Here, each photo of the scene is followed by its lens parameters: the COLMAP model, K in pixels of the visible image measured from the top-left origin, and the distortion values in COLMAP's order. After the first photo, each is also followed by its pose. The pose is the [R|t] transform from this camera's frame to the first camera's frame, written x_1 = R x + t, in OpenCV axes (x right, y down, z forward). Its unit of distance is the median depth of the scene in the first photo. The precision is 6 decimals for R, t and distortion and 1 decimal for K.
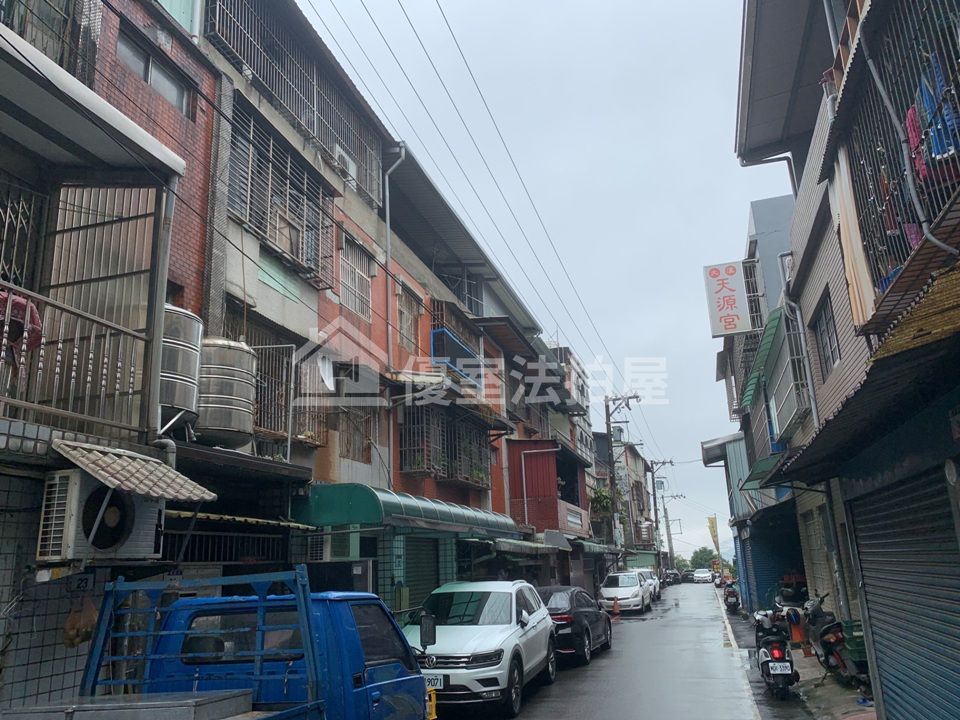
lens RADIAL K [[731.7, 0, 486.0], [0, 731.7, 354.4], [0, 0, 1]] dist [0.125637, -0.301926]
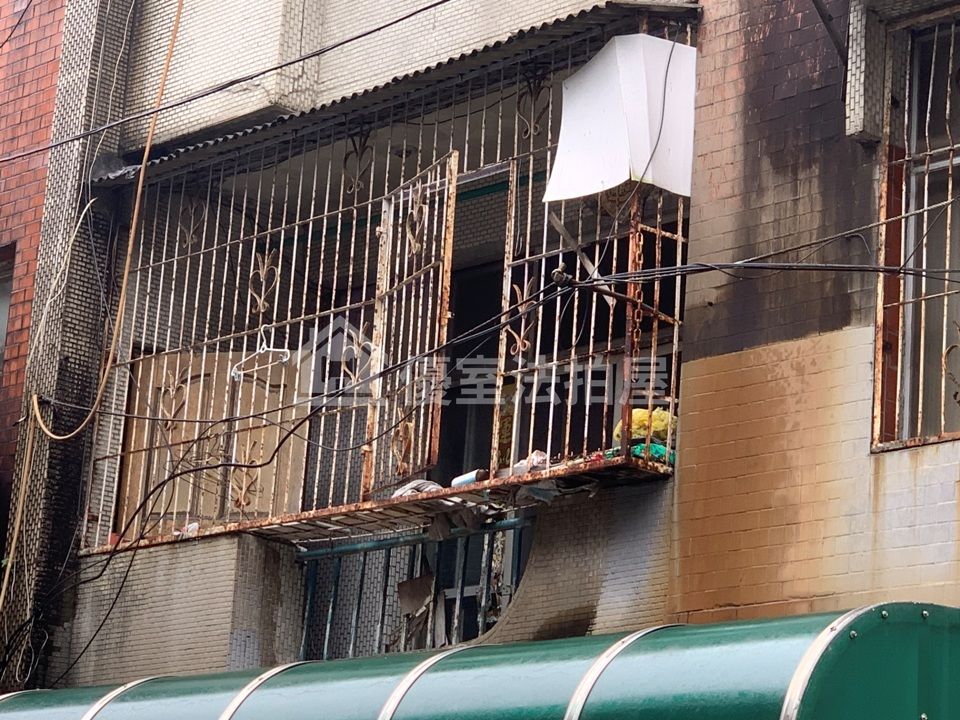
lens RADIAL K [[2792.0, 0, 480.0], [0, 2792.0, 360.0], [0, 0, 1]] dist [-0.044207, 0.517104]
pose [[-0.506595, -0.210944, -0.835981, 0.479295], [0.197319, 0.915508, -0.350584, 0.385511], [0.839301, -0.342559, -0.422169, 1.394708]]
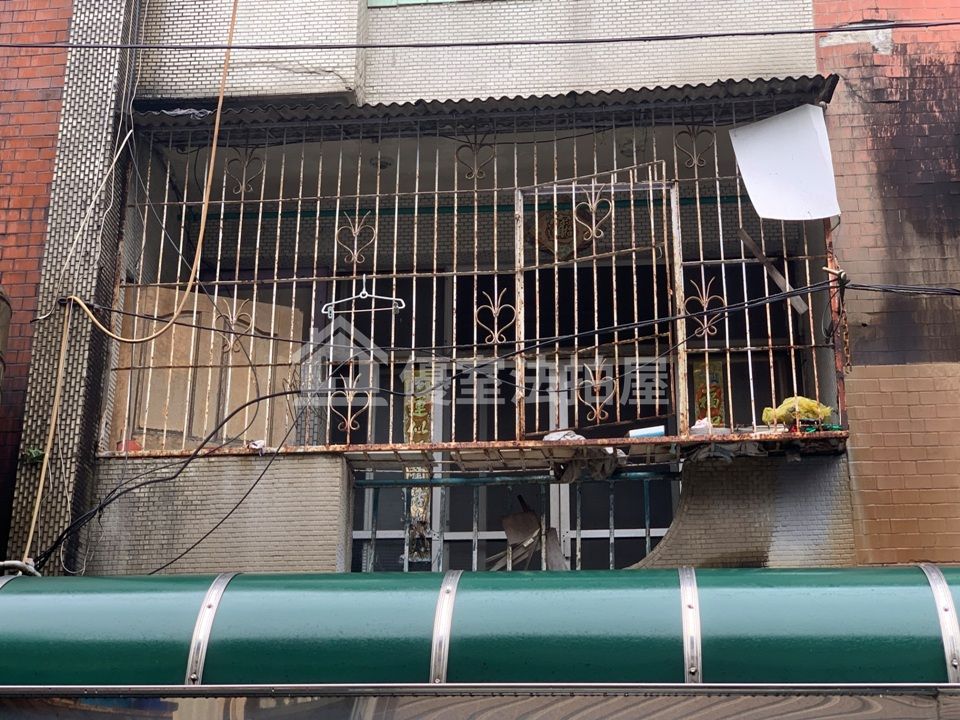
lens RADIAL K [[1574.8, 0, 478.5], [0, 1574.8, 339.9], [0, 0, 1]] dist [0.068169, 0.182549]
pose [[0.186600, -0.326791, -0.926492, 0.280785], [0.255530, 0.926742, -0.275414, 0.225298], [0.948623, -0.185354, 0.256435, 0.809943]]
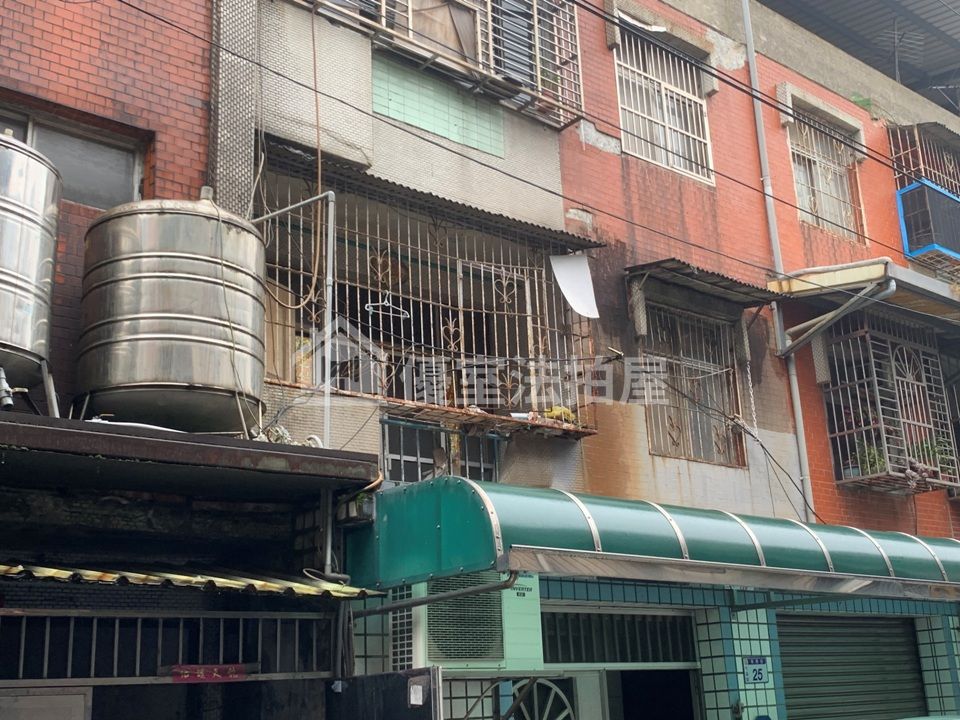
lens RADIAL K [[1122.7, 0, 492.6], [0, 1122.7, 360.0], [0, 0, 1]] dist [0.254549, -0.896677]
pose [[0.833228, -0.160890, -0.529005, 0.134460], [0.163089, 0.985678, -0.042903, 0.105788], [0.528331, -0.050527, 0.847534, 0.365921]]
